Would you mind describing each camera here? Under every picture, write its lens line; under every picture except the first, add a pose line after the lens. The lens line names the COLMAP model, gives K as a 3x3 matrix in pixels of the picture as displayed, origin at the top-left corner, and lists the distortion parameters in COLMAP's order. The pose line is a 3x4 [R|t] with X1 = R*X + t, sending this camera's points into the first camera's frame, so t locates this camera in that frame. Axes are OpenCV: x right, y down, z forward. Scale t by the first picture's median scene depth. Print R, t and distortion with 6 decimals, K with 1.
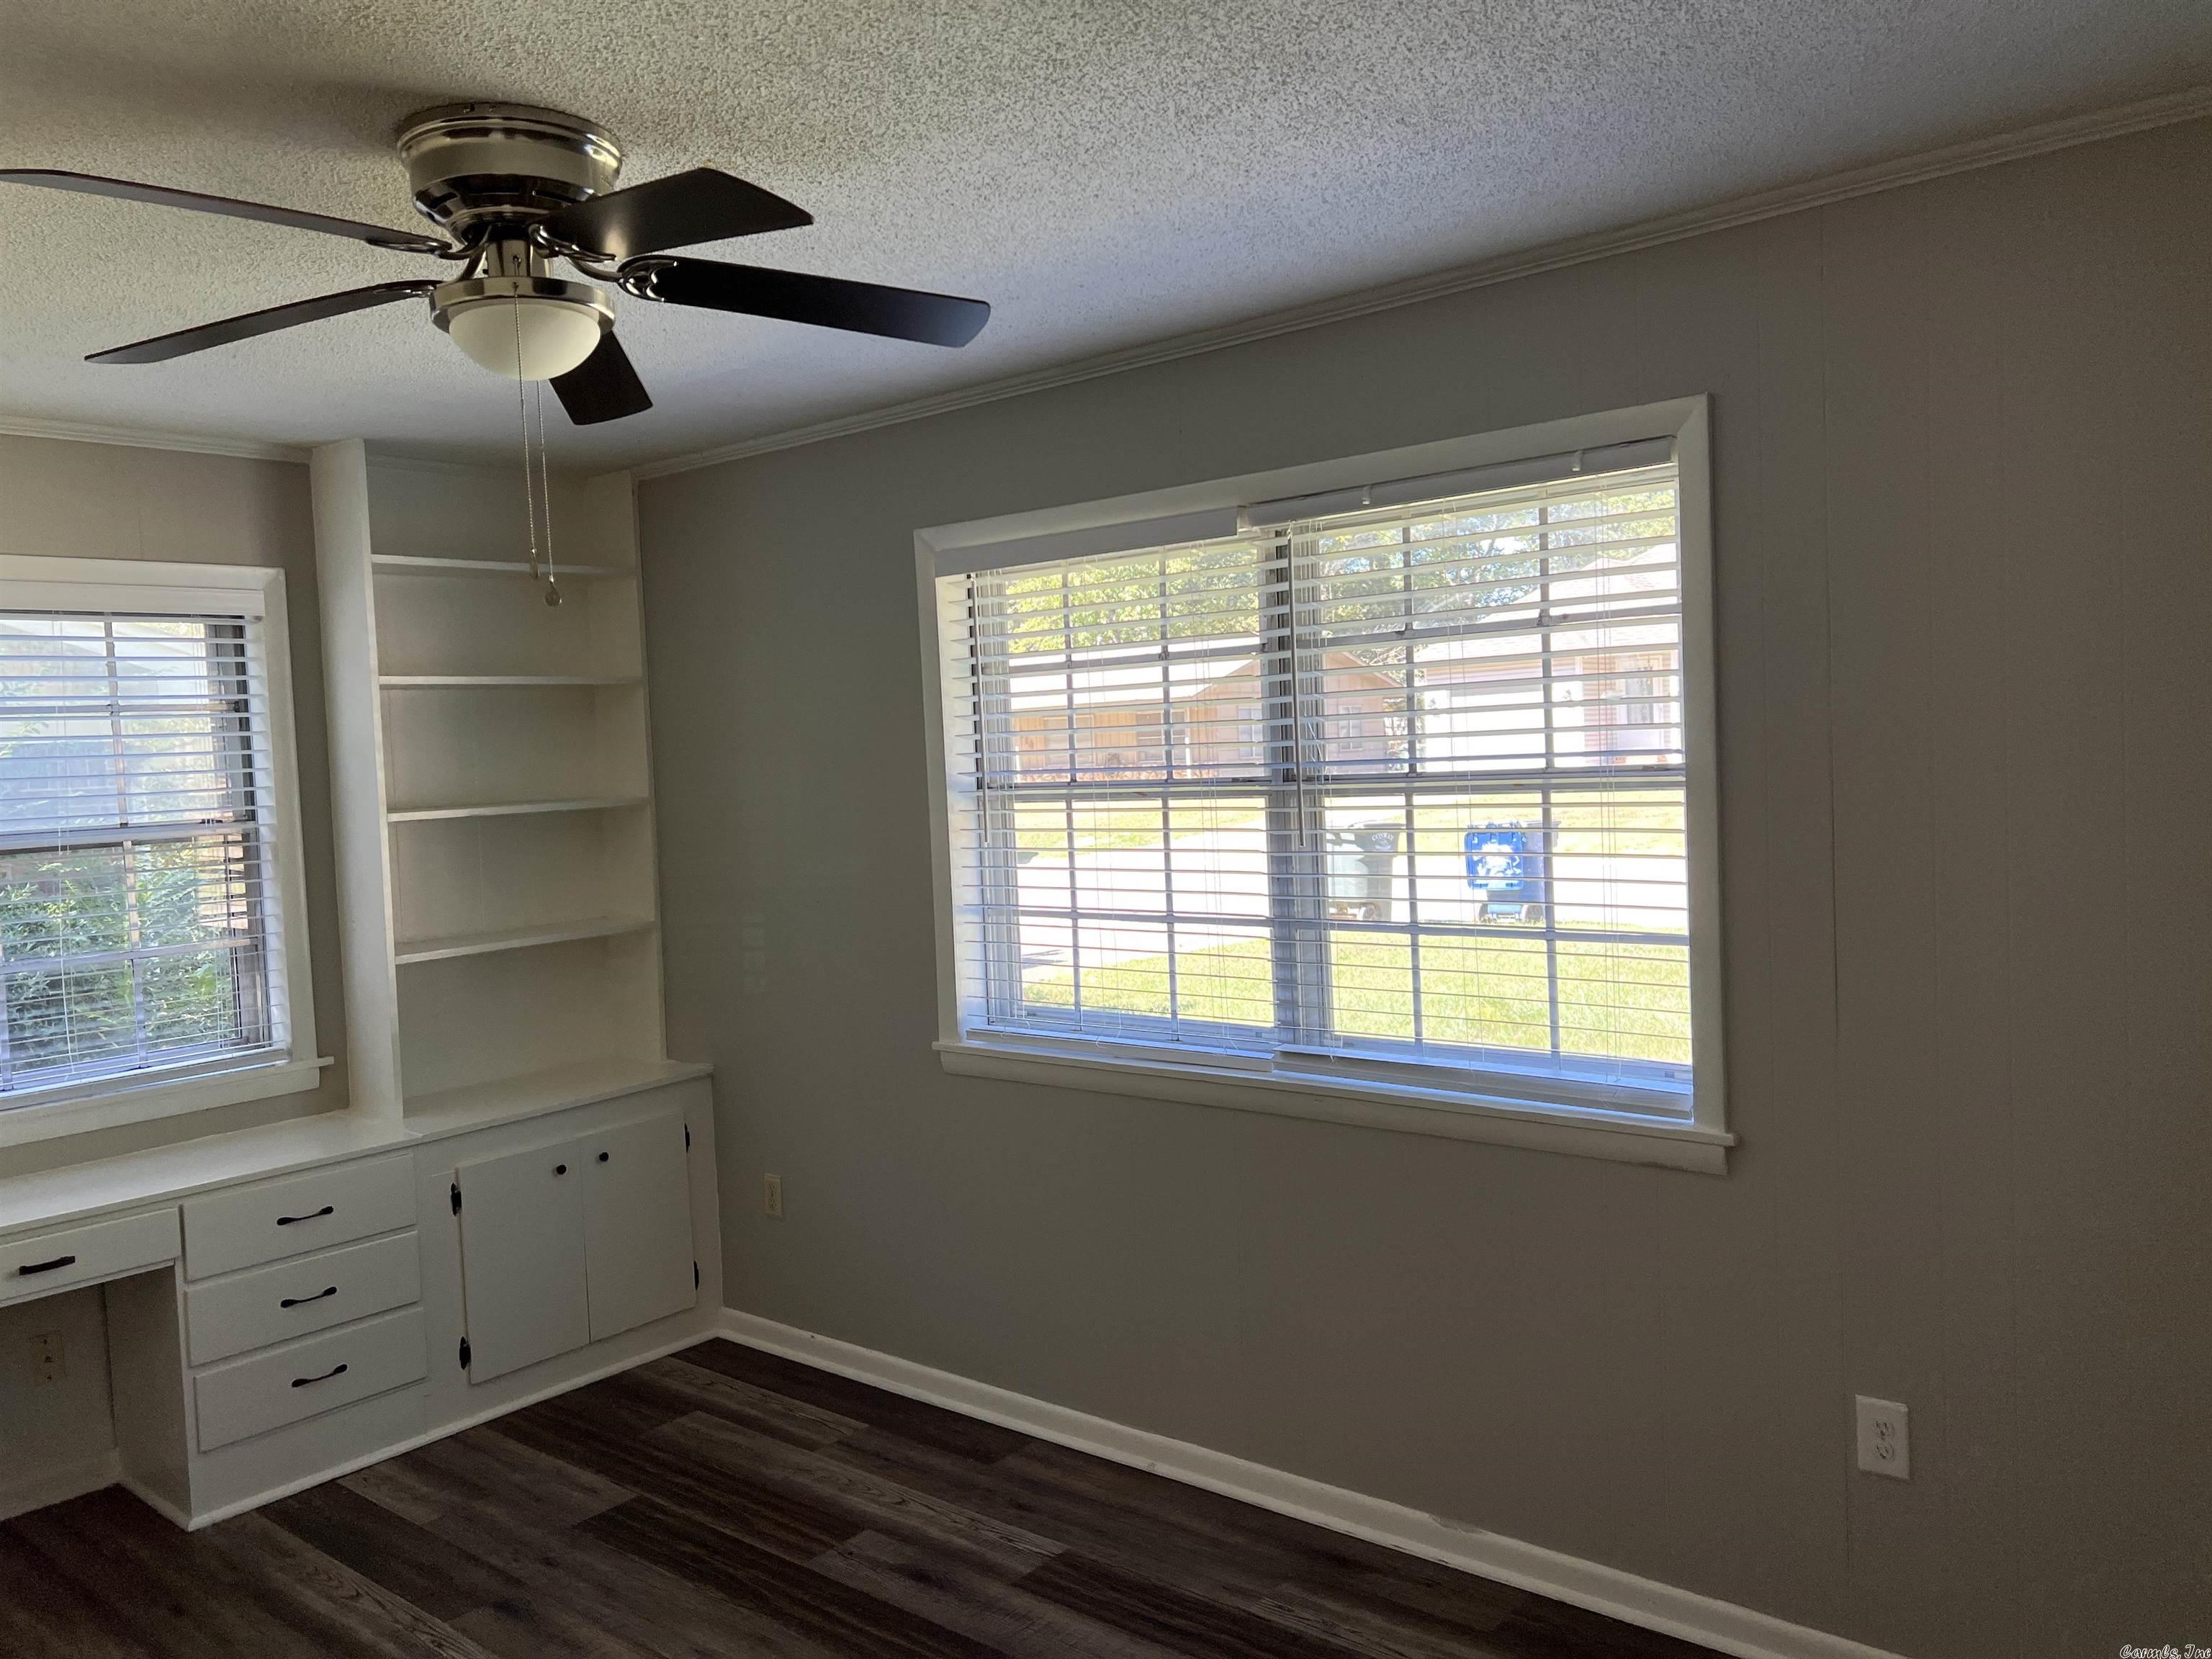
lens RADIAL K [[1667.1, 0, 1106.0], [0, 1667.1, 829.5], [0, 0, 1]] dist [0.025025, -0.007700]
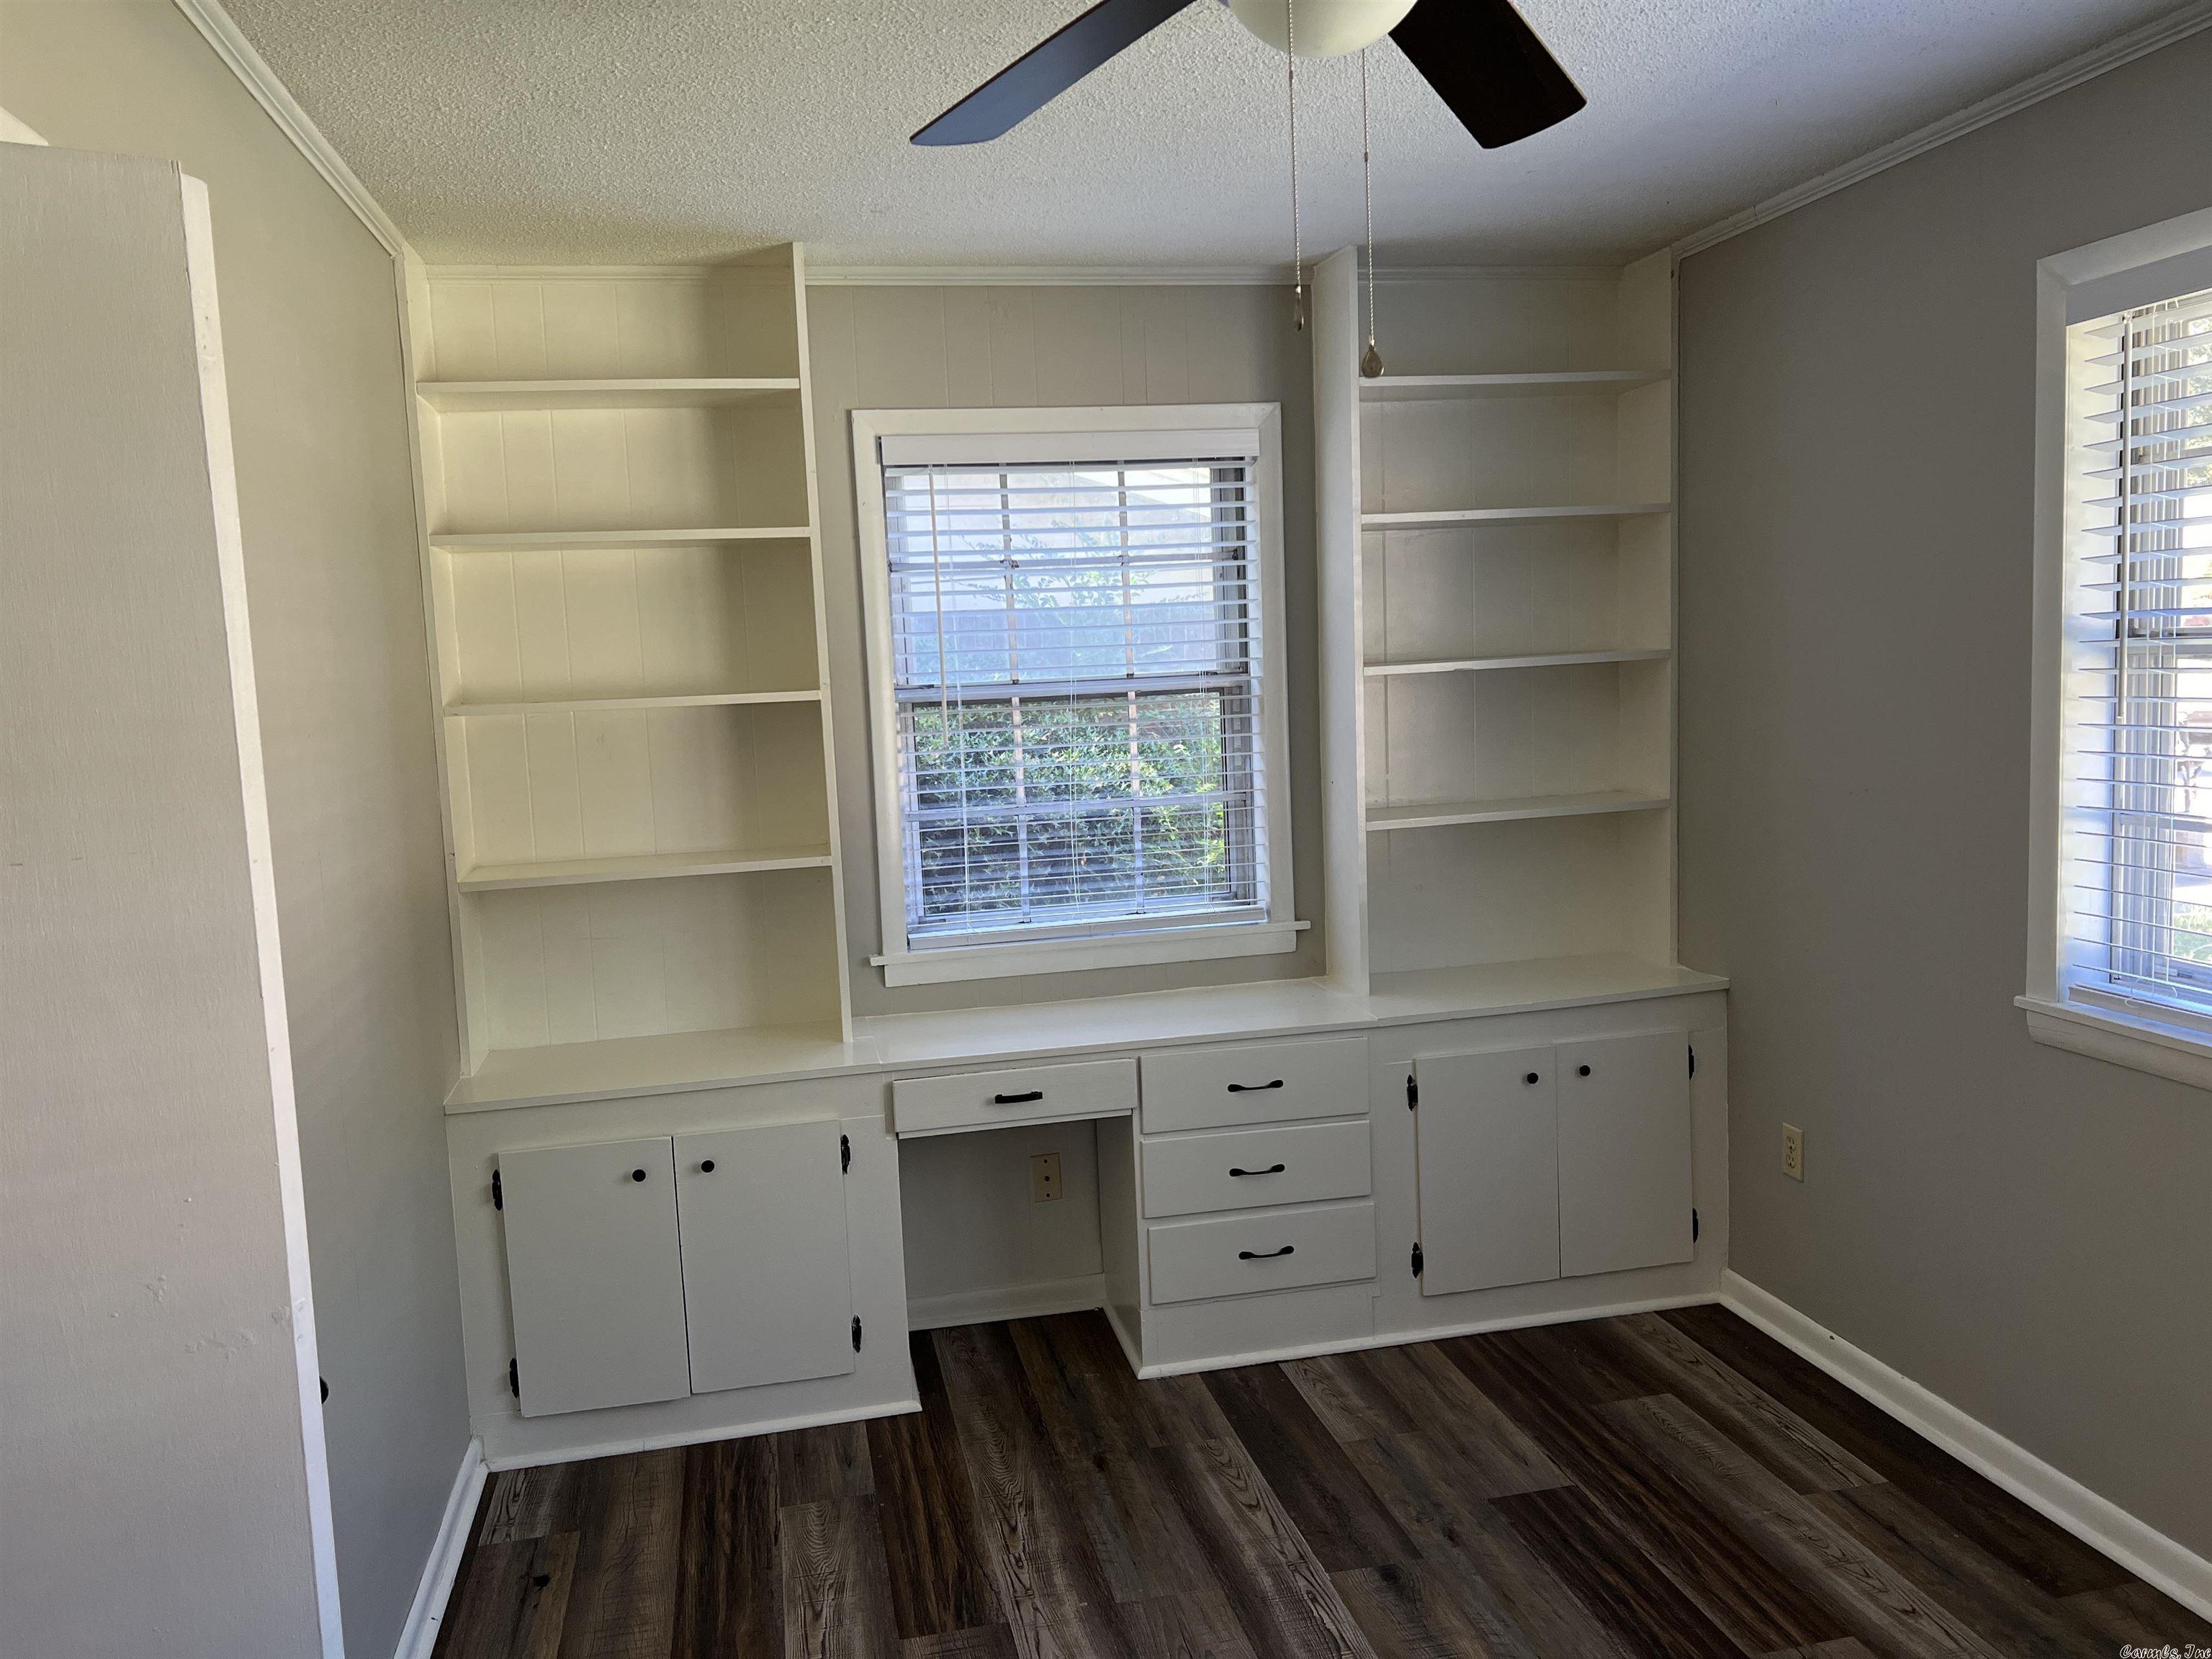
lens RADIAL K [[1662.0, 0, 1102.3], [0, 1662.0, 836.3], [0, 0, 1]] dist [0.064216, -0.073375]
pose [[0.786070, 0.074135, -0.613676, 0.025461], [-0.019866, 0.995299, 0.094791, -0.000660], [0.617818, -0.062321, 0.783847, 0.197280]]
